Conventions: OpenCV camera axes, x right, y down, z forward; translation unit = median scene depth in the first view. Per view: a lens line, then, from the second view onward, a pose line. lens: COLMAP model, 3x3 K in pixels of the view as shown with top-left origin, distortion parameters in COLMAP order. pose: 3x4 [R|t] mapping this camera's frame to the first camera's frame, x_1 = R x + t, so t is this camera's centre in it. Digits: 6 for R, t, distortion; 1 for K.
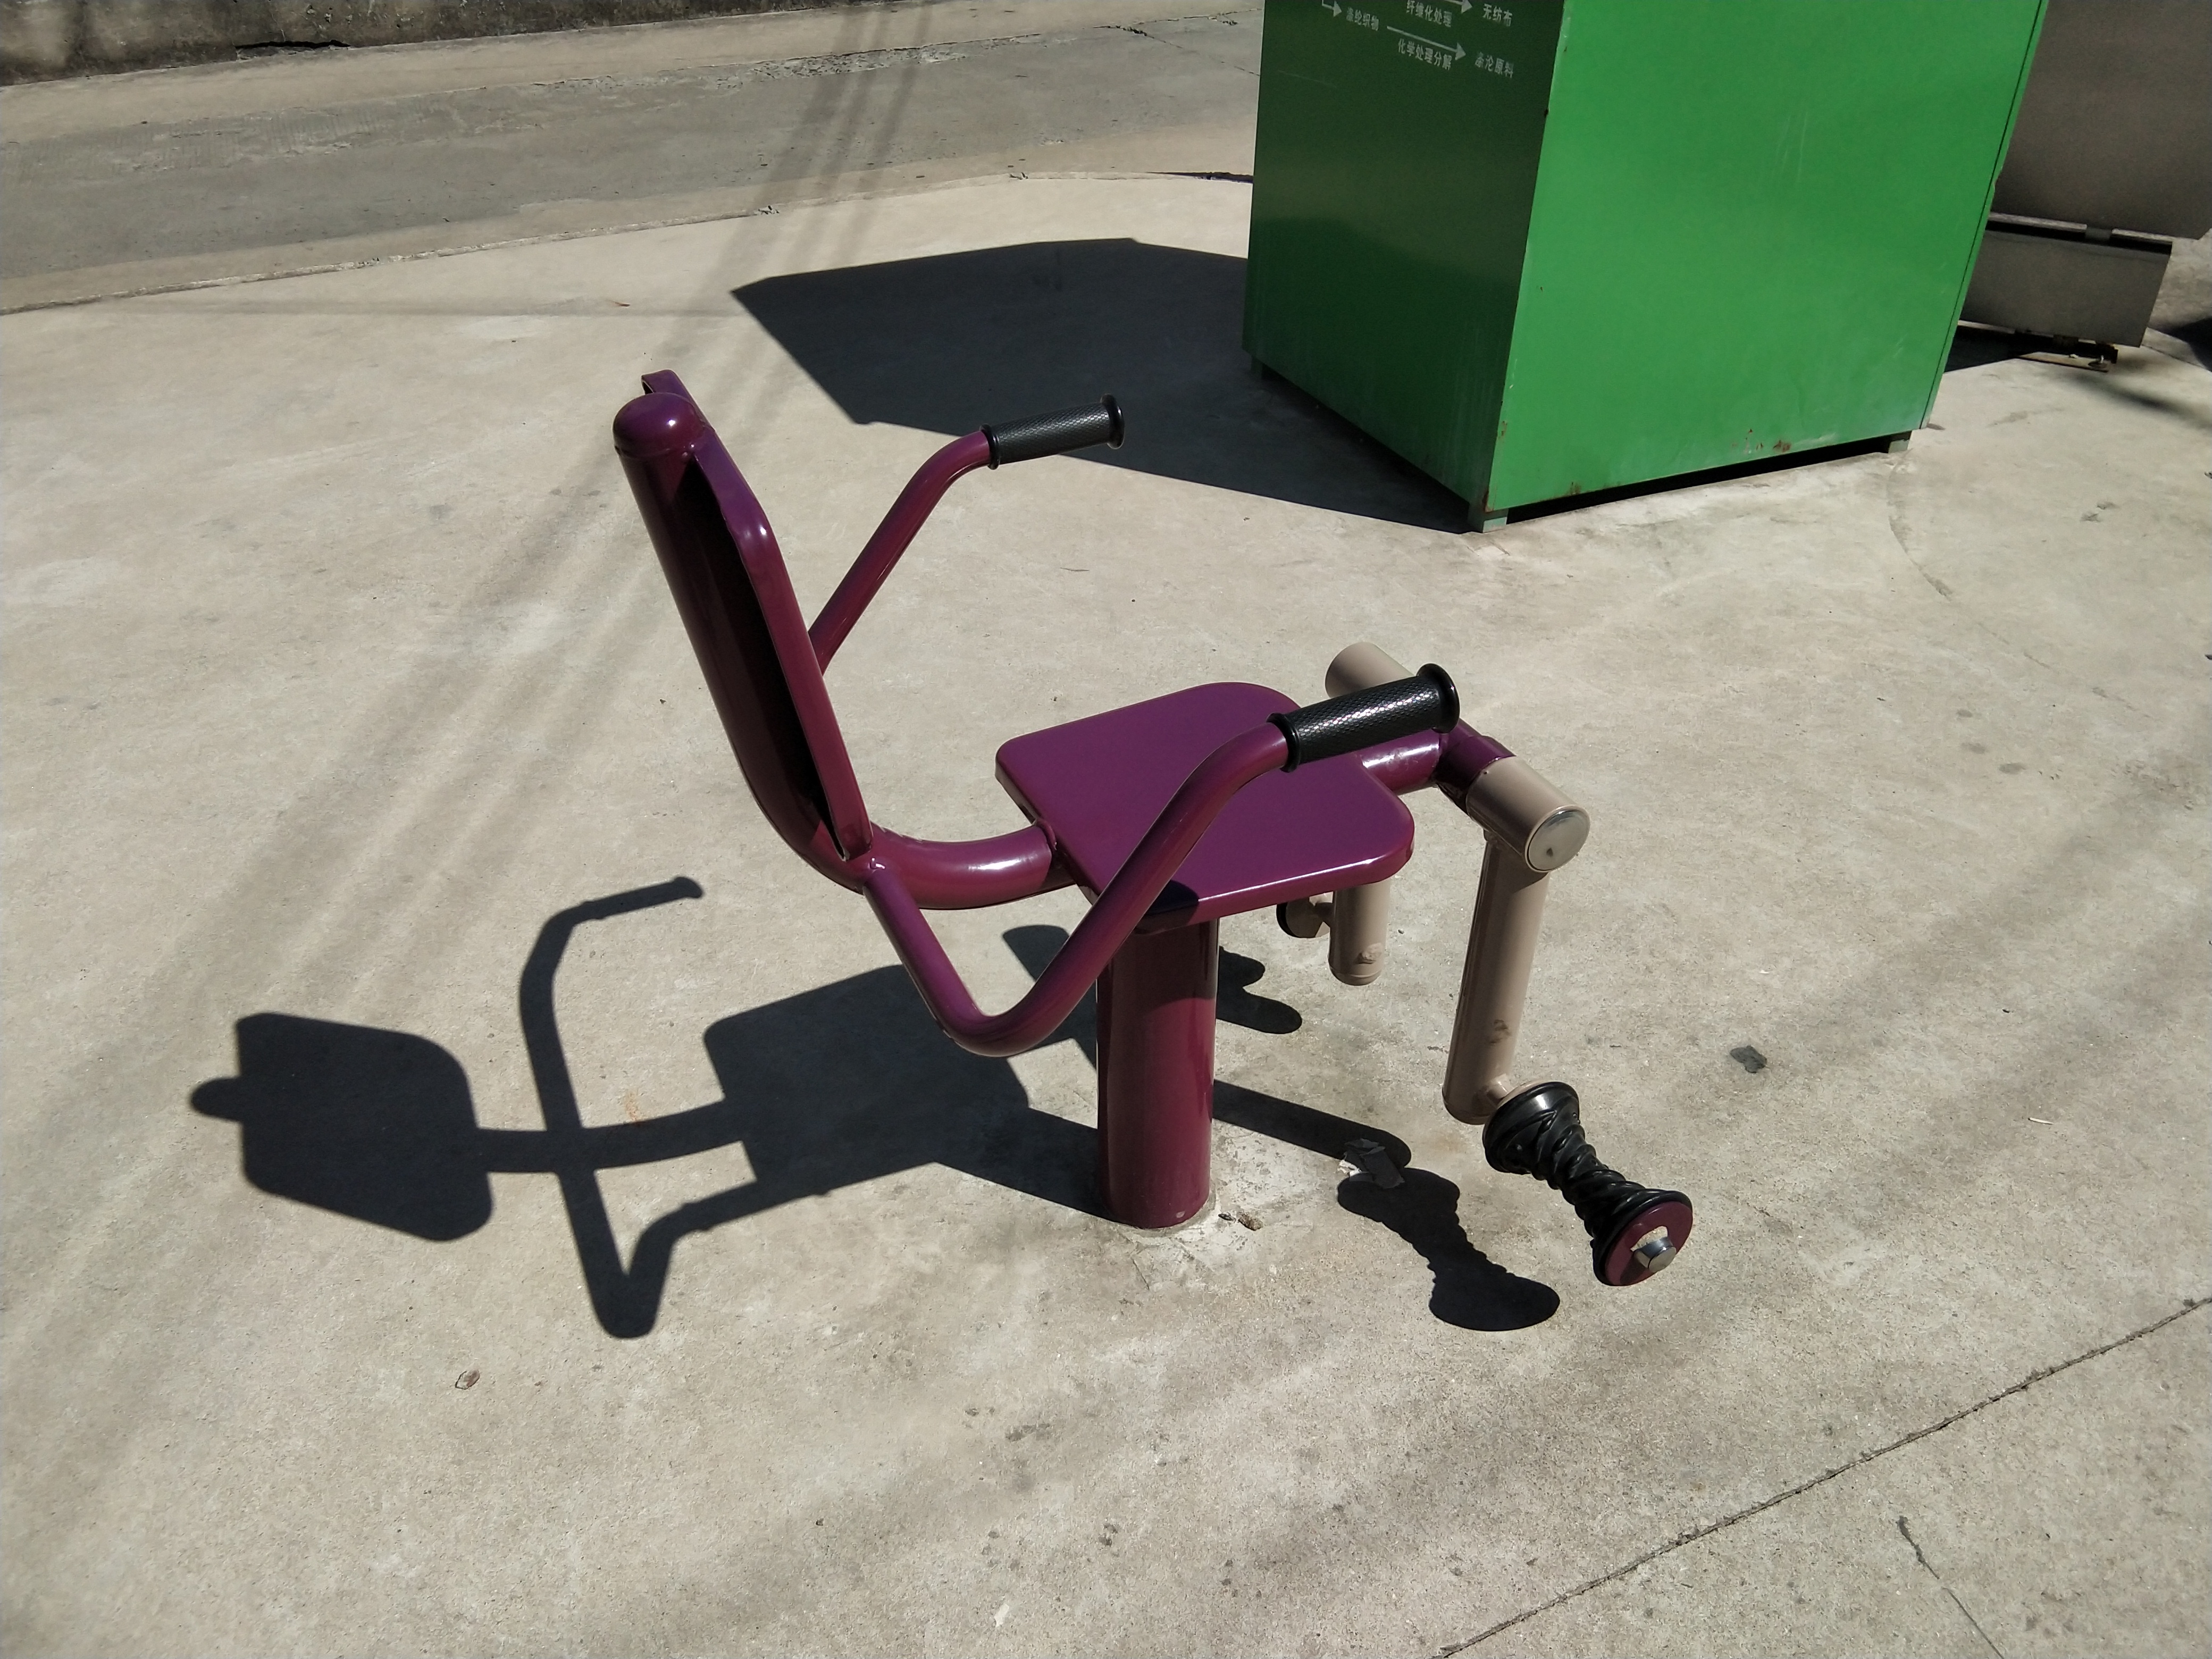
lens RADIAL K [[1768.7, 0, 1100.6], [0, 1768.7, 836.6], [0, 0, 1]] dist [0.075865, -0.110082]
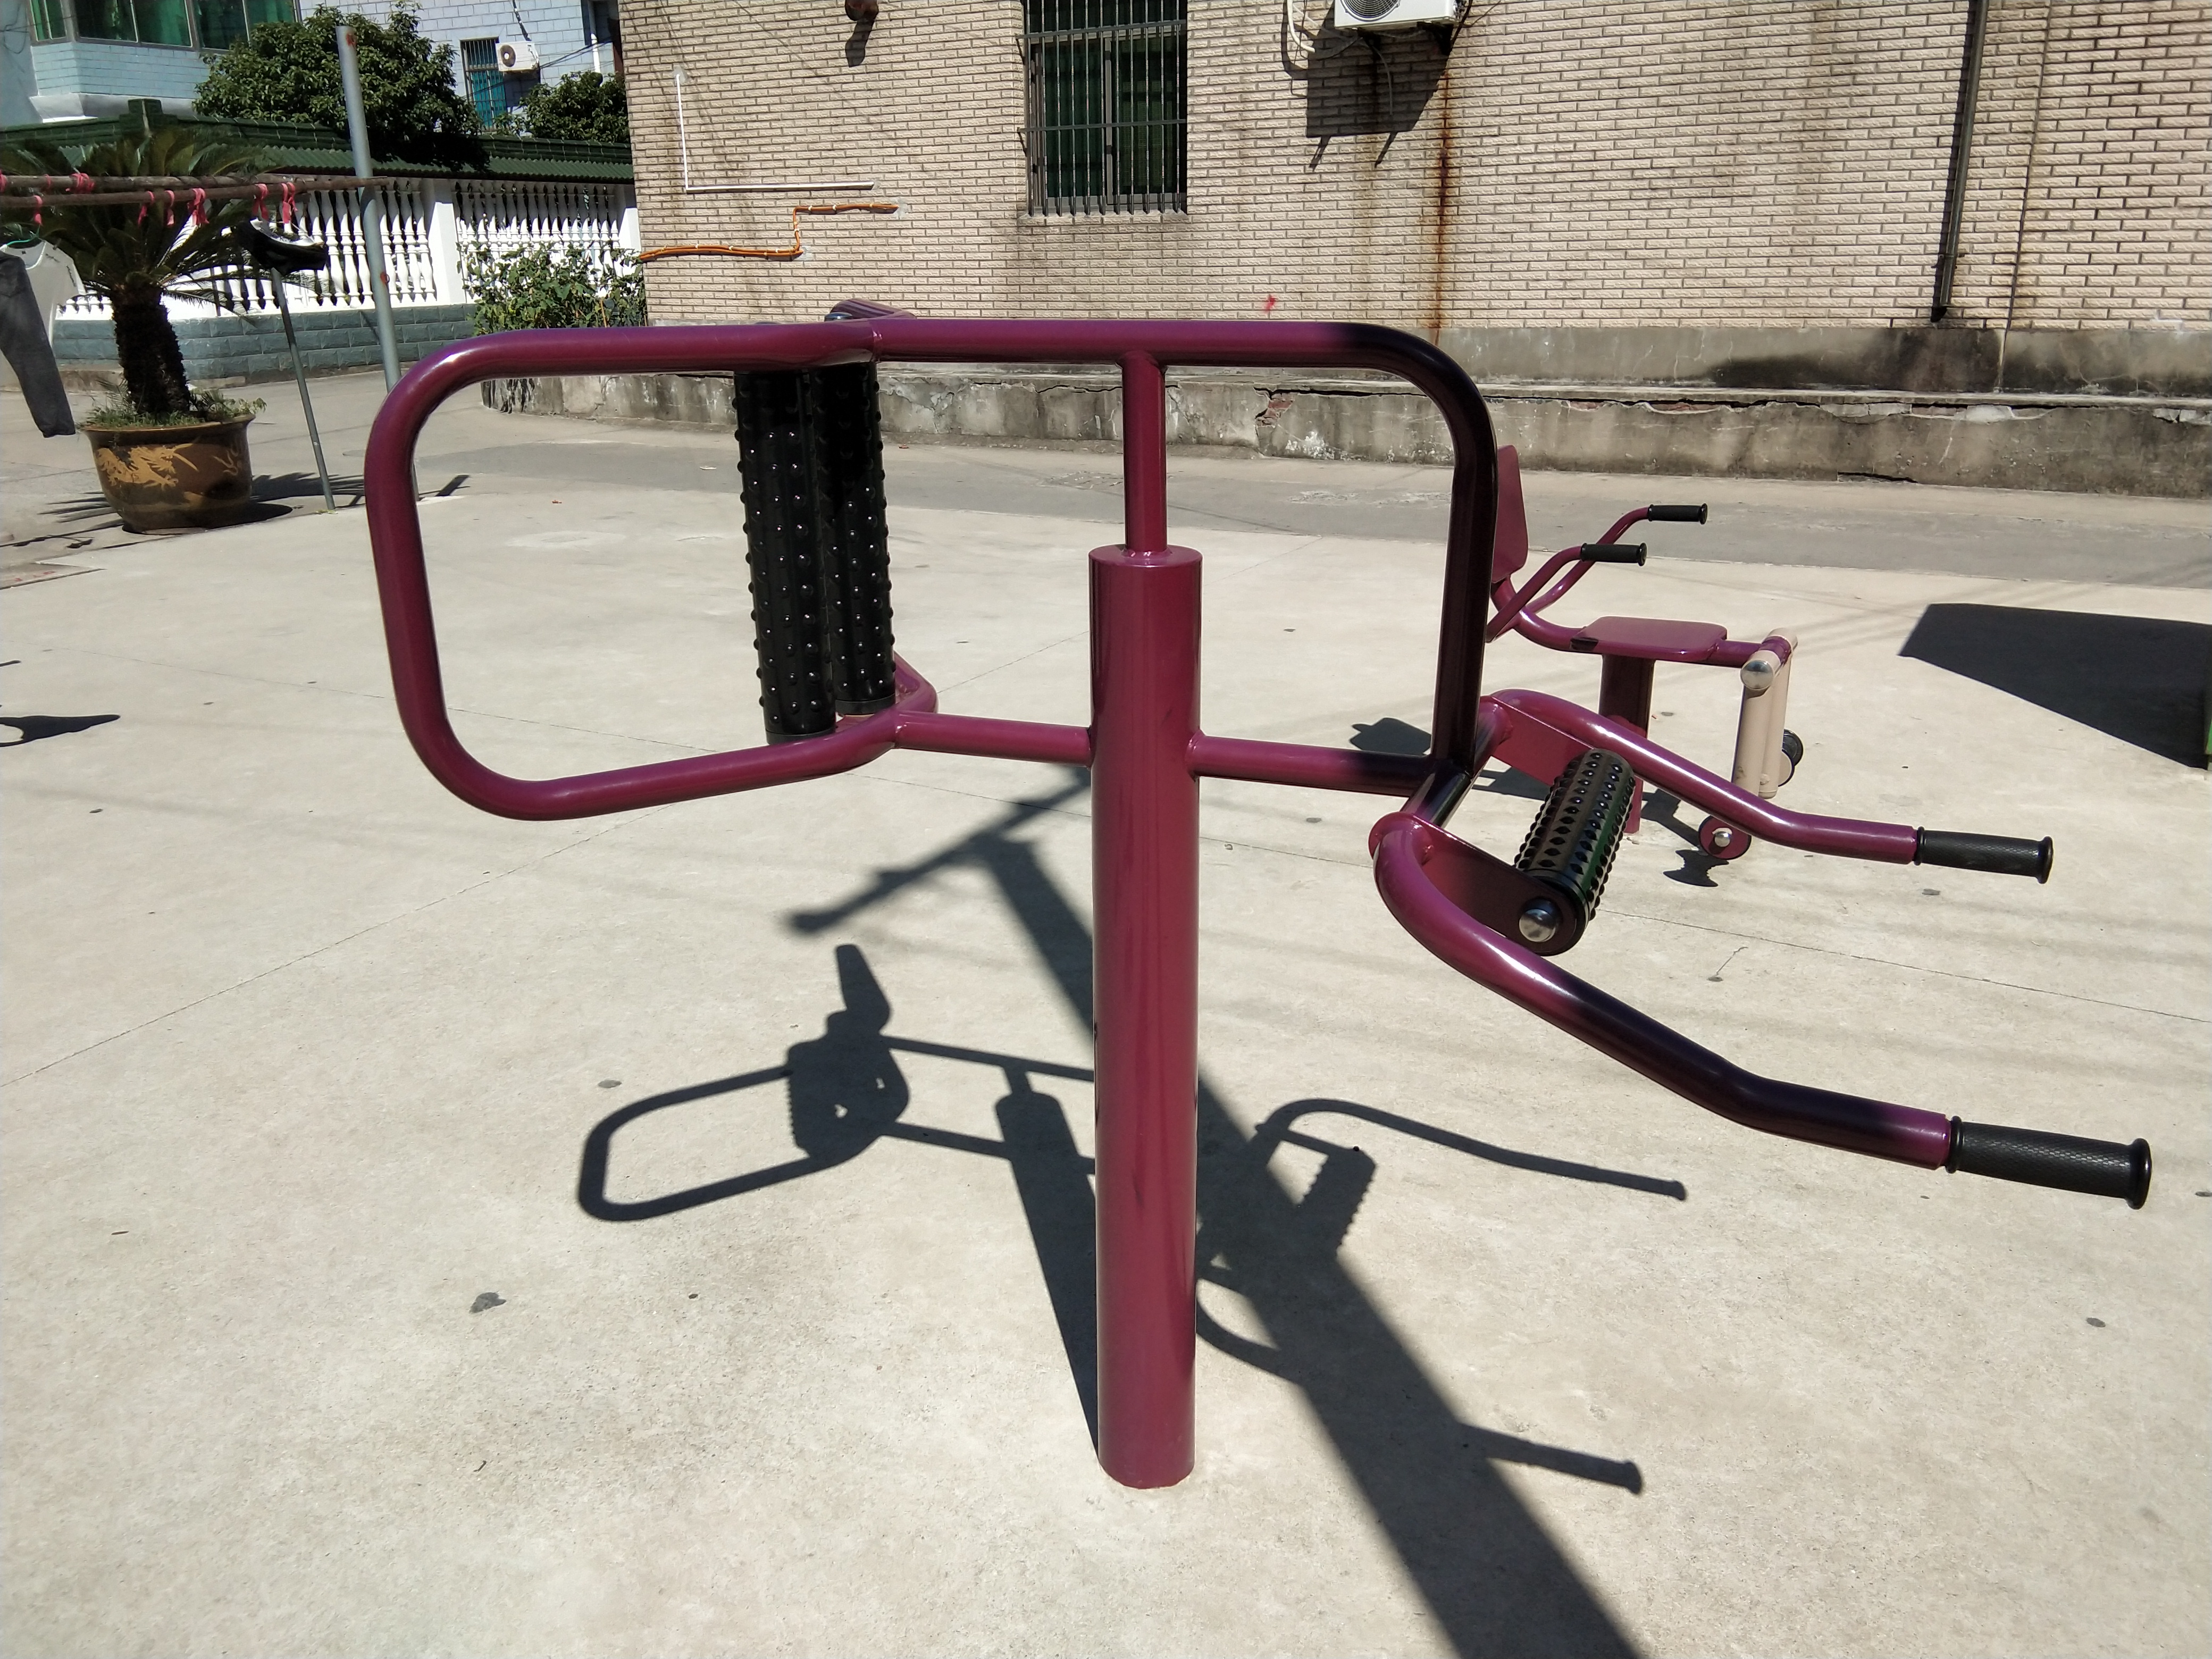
lens RADIAL K [[1762.5, 0, 1078.5], [0, 1762.5, 839.5], [0, 0, 1]] dist [0.098494, -0.158836]
pose [[0.584553, 0.265944, -0.766532, 1.150167], [-0.448093, 0.893423, -0.031745, 0.489260], [0.676395, 0.362034, 0.641421, -0.801420]]
